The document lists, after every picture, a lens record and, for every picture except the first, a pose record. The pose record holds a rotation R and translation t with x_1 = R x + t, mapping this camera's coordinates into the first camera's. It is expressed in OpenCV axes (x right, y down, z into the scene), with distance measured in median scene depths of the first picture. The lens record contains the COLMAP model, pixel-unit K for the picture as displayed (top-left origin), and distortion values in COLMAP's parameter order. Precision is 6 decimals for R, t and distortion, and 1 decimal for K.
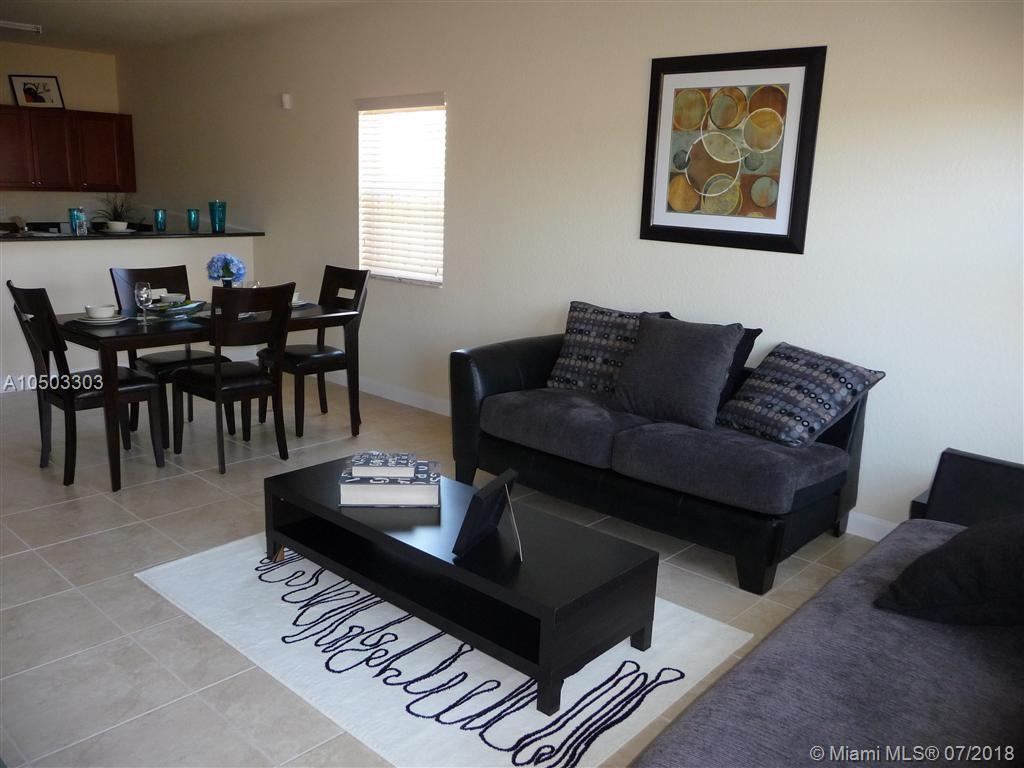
lens RADIAL K [[836.8, 0, 512.0], [0, 836.8, 384.0], [0, 0, 1]] dist [-0.055832, 0.046105]
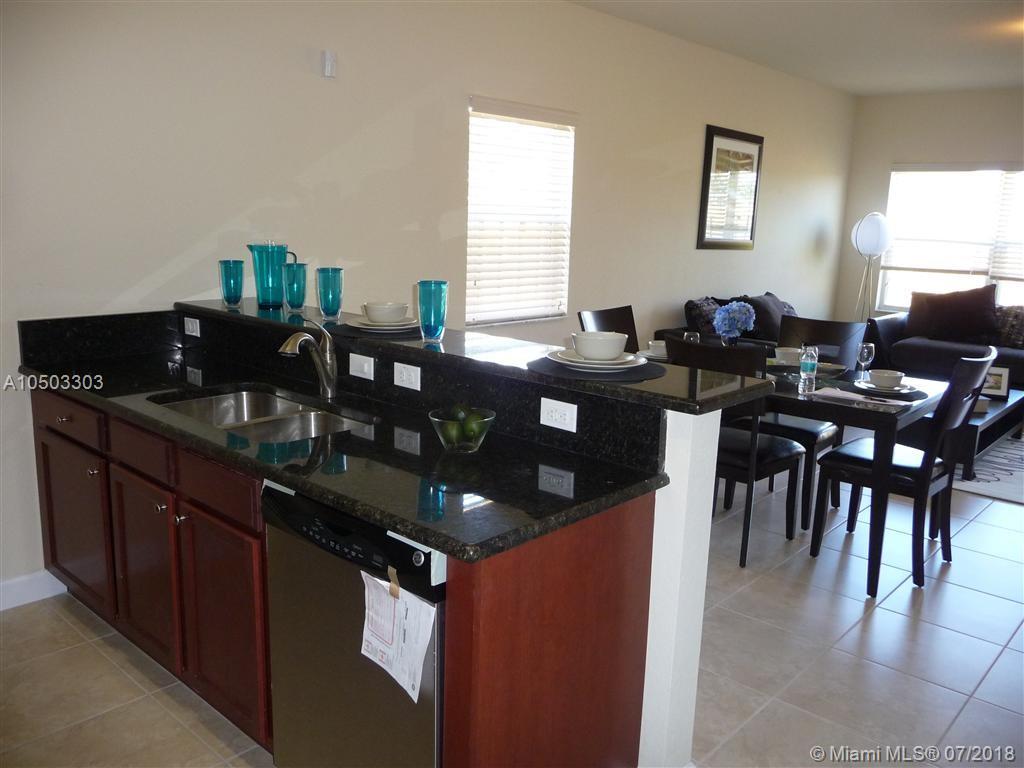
lens RADIAL K [[836.8, 0, 512.0], [0, 836.8, 384.0], [0, 0, 1]] dist [-0.055832, 0.046105]
pose [[0.013729, -0.237447, 0.971303, -1.263599], [0.193531, 0.953657, 0.230398, -0.339045], [-0.980998, 0.184814, 0.059046, 1.258375]]
